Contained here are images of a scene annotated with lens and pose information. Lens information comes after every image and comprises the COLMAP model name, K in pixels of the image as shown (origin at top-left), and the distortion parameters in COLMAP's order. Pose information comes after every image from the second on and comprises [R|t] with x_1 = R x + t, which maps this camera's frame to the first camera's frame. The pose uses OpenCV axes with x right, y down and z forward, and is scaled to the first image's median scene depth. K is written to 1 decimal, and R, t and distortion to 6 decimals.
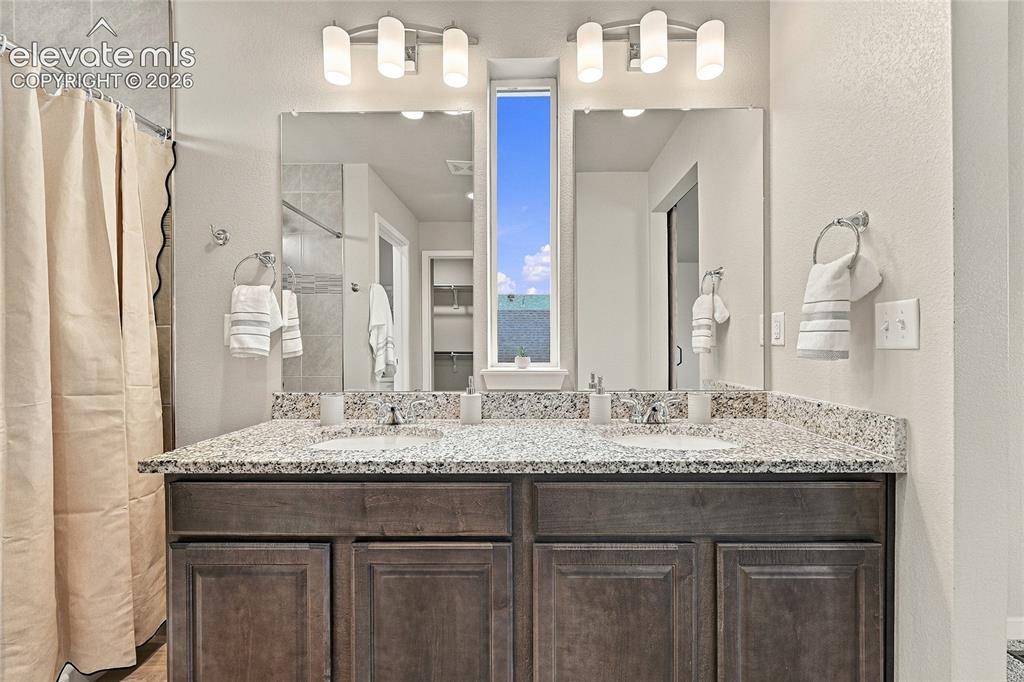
lens RADIAL K [[430.9, 0, 518.4], [0, 430.9, 344.6], [0, 0, 1]] dist [0.000253, 0.000443]
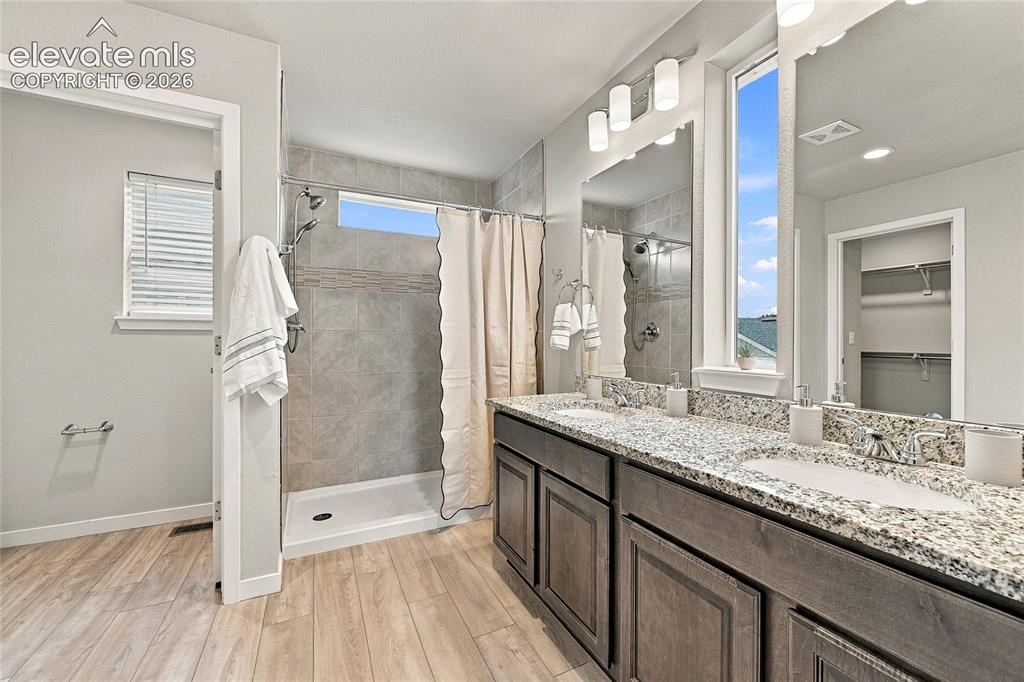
lens RADIAL K [[430.9, 0, 519.7], [0, 430.9, 340.4], [0, 0, 1]] dist [0.000253, 0.000443]
pose [[0.432742, 0.003887, -0.901509, 0.761410], [-0.007315, 0.999973, 0.000800, -0.004808], [0.901488, 0.006248, 0.432759, 0.199452]]
